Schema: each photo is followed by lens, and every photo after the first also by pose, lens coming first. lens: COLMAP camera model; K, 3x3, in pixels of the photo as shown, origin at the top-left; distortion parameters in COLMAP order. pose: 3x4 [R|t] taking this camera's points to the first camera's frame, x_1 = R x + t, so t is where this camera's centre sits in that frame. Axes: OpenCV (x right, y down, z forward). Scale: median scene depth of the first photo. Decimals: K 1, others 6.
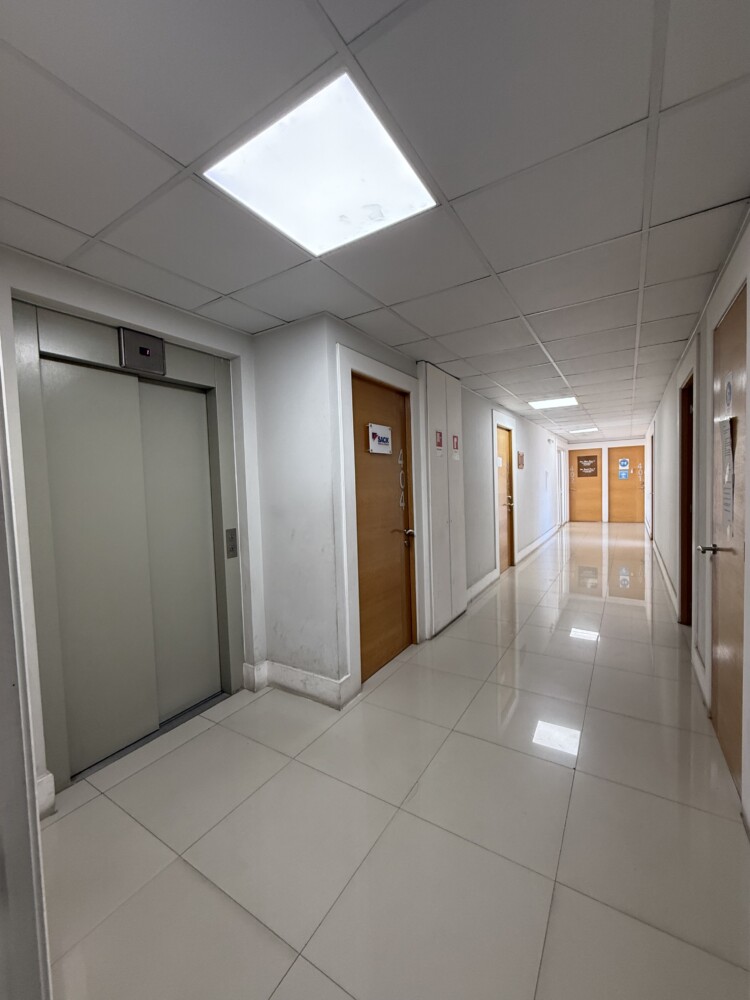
lens RADIAL K [[399.2, 0, 372.4], [0, 399.2, 500.7], [0, 0, 1]] dist [-0.001043, -0.000007]
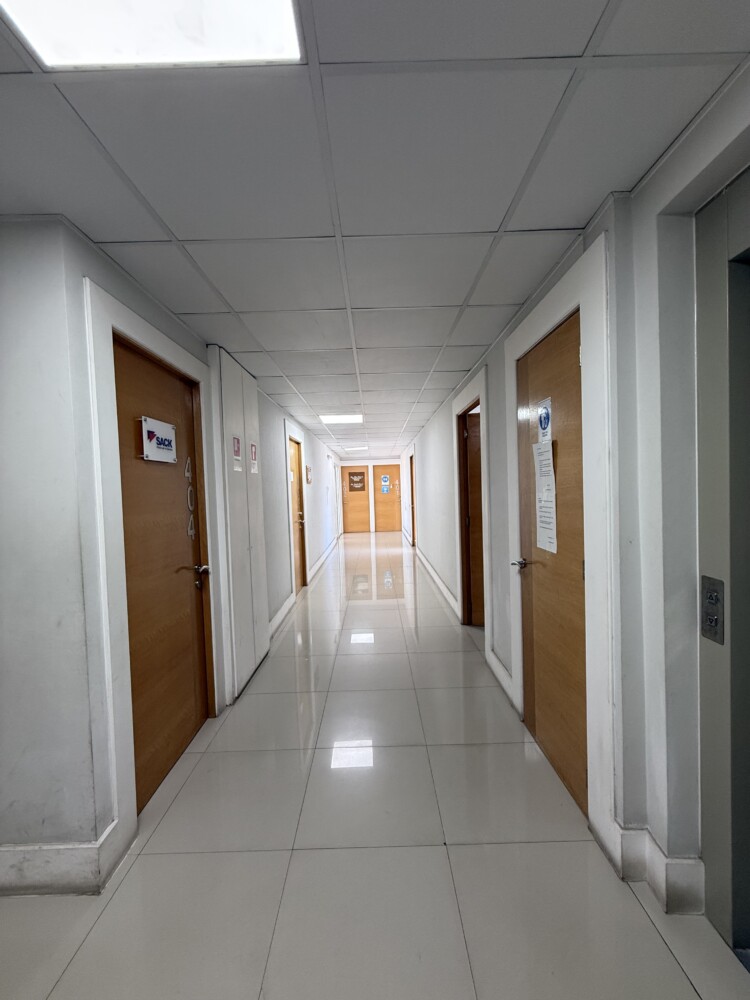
lens RADIAL K [[399.2, 0, 372.4], [0, 399.2, 500.7], [0, 0, 1]] dist [-0.001043, -0.000007]
pose [[0.843953, -0.012497, 0.536272, -0.031649], [0.030447, 0.999233, -0.024630, -0.017002], [-0.535553, 0.037114, 0.843686, 0.169832]]
